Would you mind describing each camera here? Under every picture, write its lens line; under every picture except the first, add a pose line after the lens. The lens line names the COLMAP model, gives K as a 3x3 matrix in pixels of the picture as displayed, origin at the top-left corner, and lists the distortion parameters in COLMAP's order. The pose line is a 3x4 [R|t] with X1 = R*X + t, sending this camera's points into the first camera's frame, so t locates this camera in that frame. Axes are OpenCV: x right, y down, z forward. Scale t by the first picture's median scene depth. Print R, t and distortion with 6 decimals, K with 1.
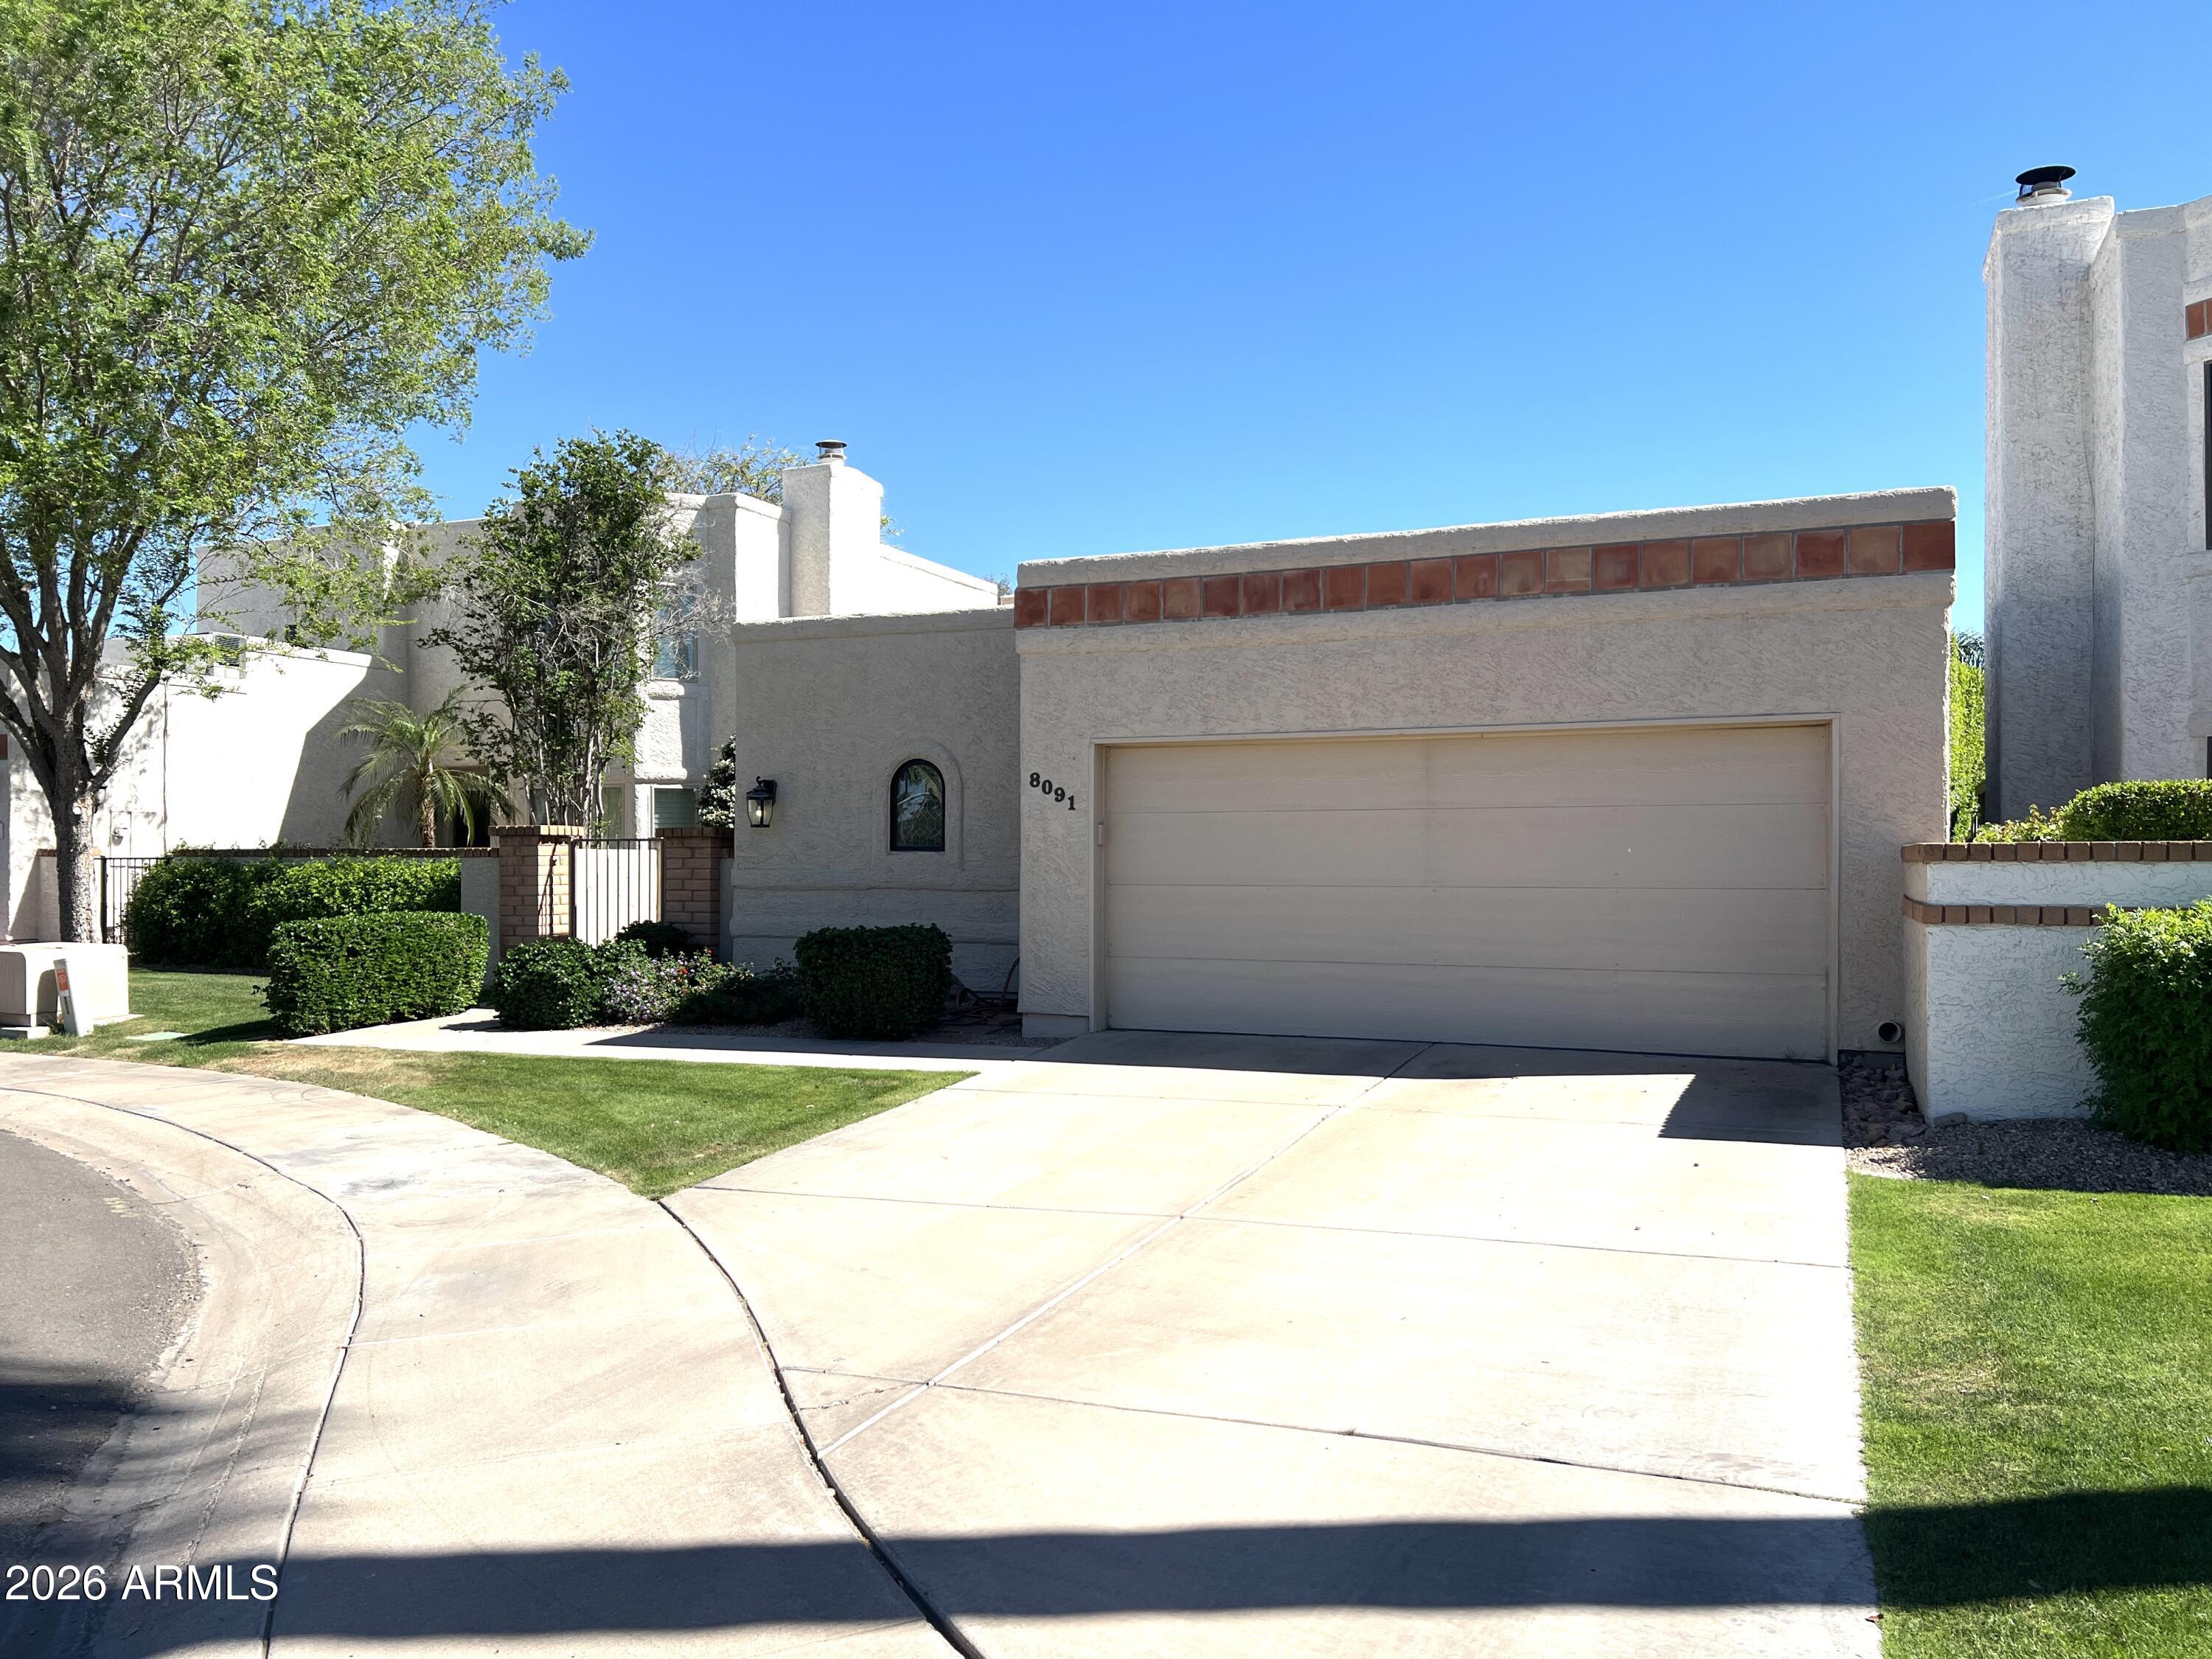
lens RADIAL K [[1661.7, 0, 1106.0], [0, 1661.7, 829.5], [0, 0, 1]] dist [0.039155, -0.030150]
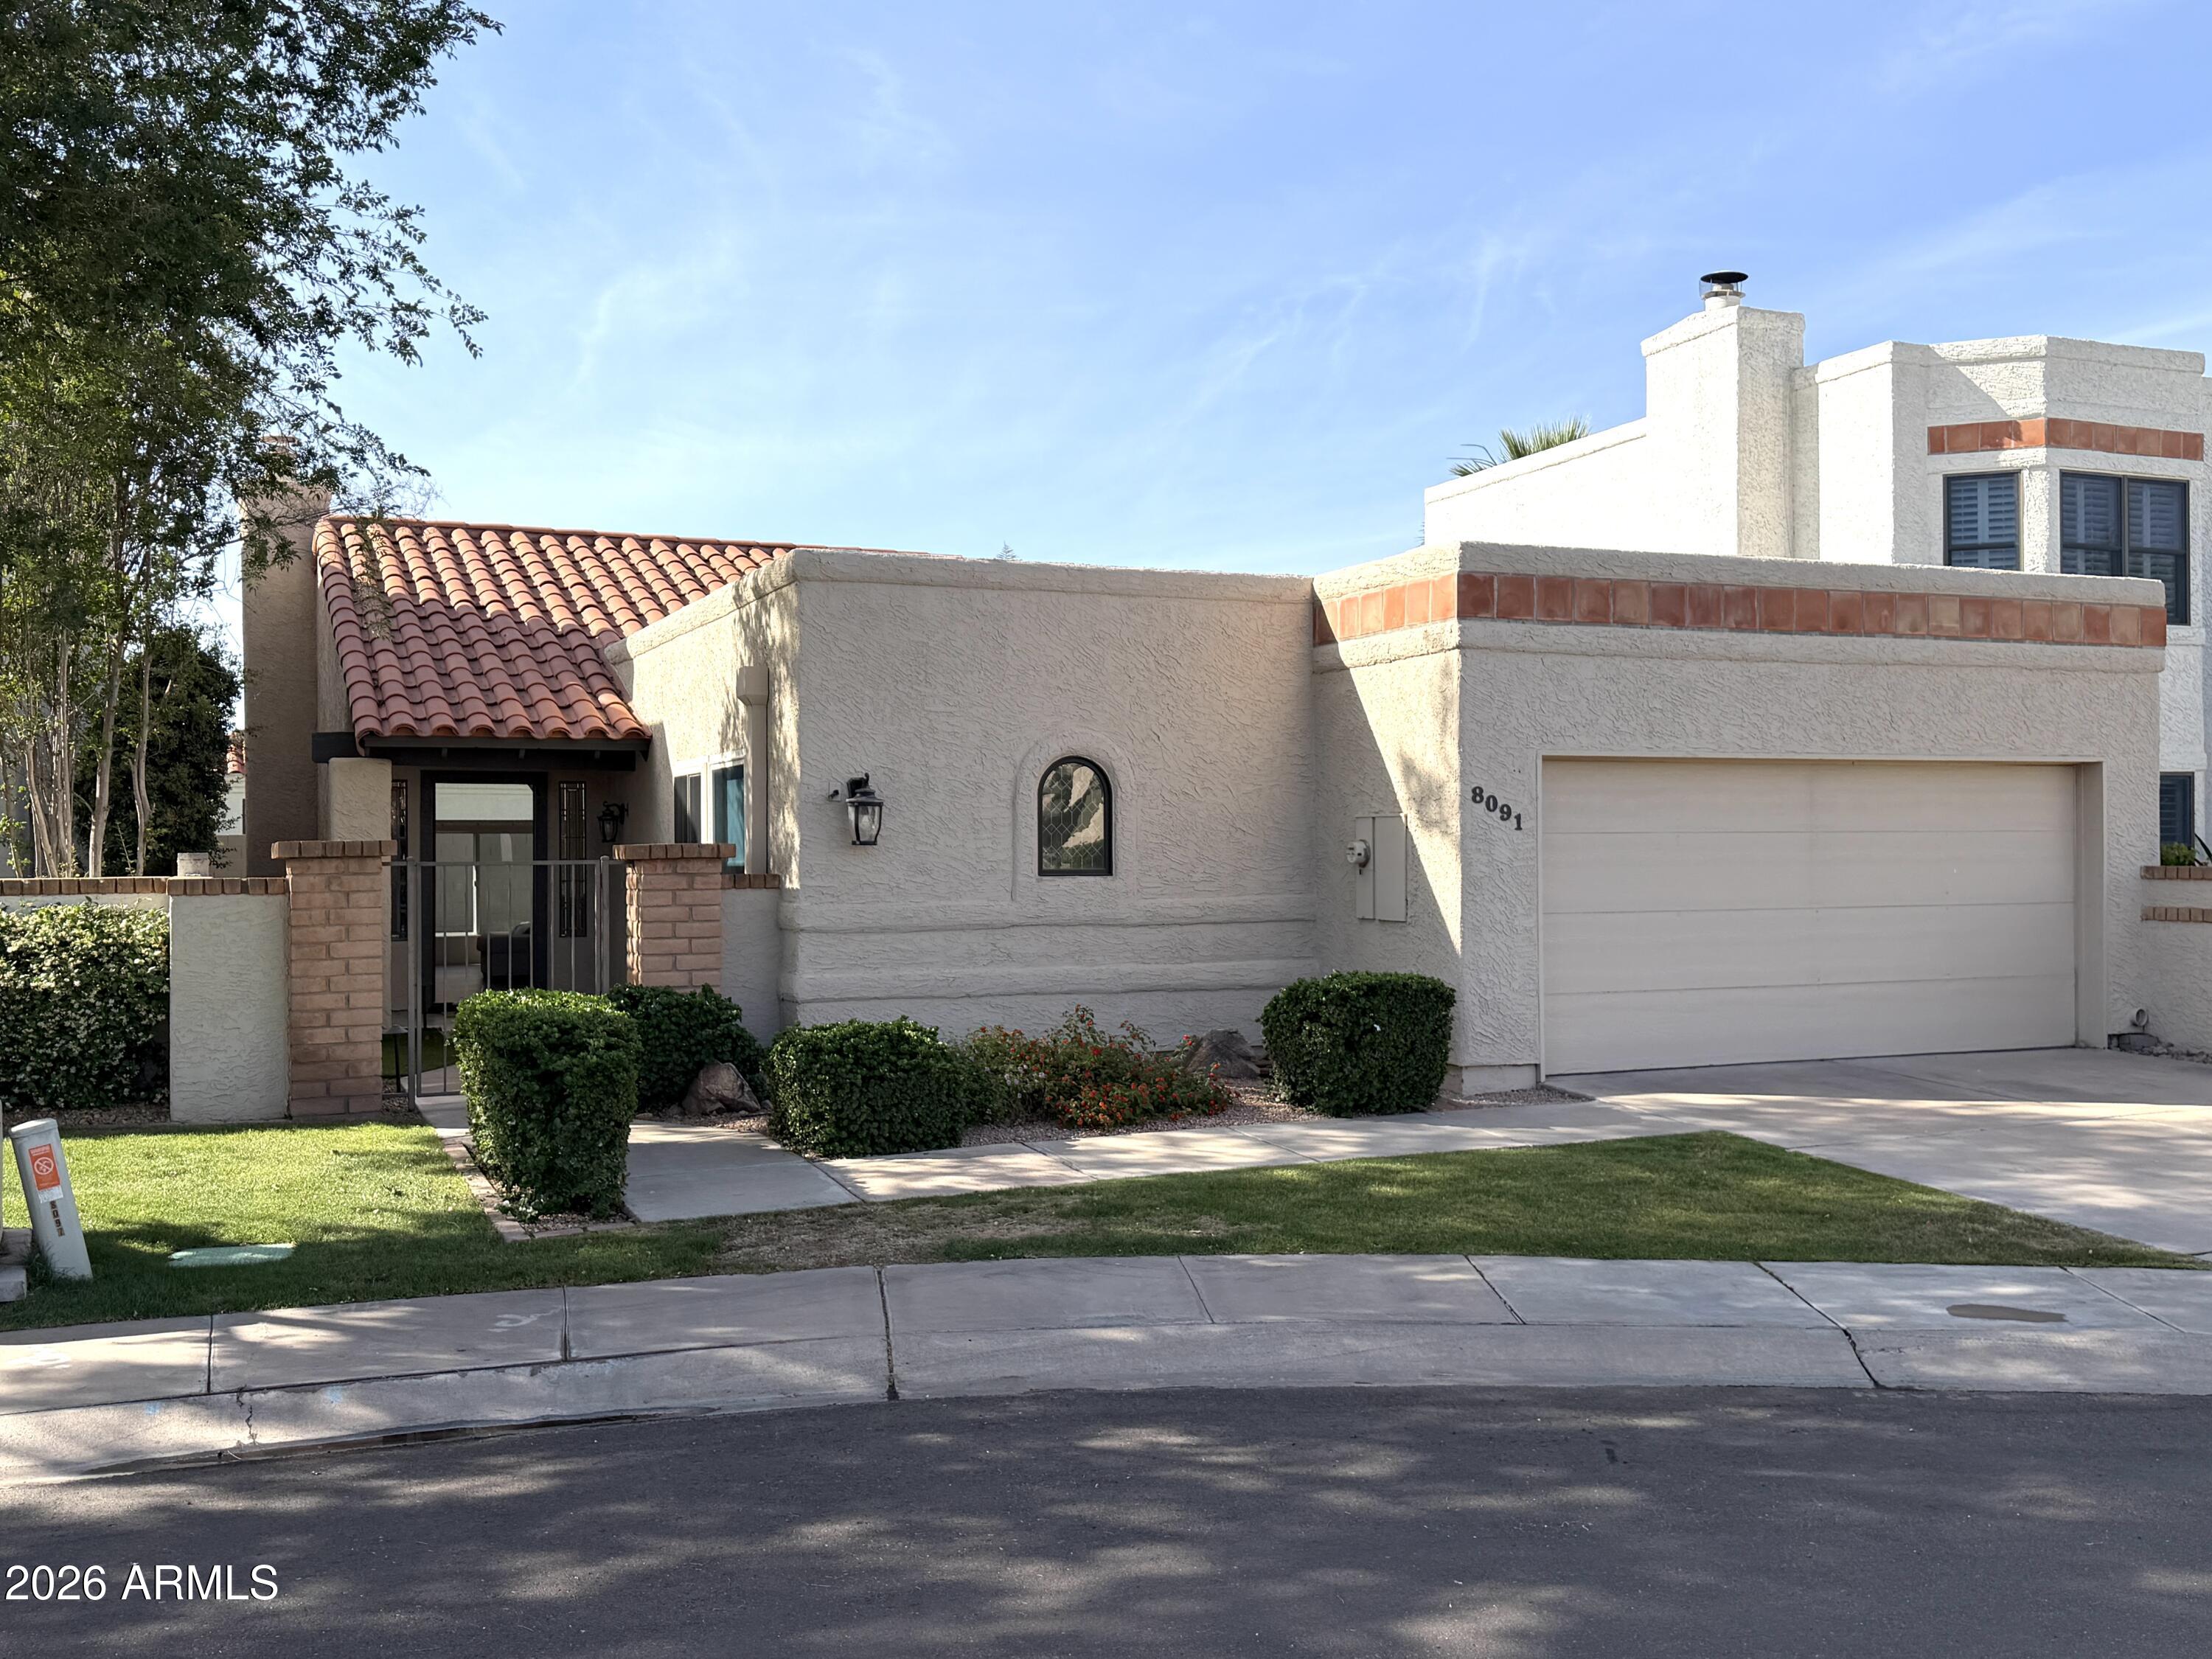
lens RADIAL K [[2063.8, 0, 1106.0], [0, 2063.8, 829.5], [0, 0, 1]] dist [0.215032, -0.548908]
pose [[0.683795, 0.005337, 0.729654, -0.997747], [-0.007082, 0.999975, -0.000677, -0.010145], [-0.729639, -0.004704, 0.683816, 0.416940]]
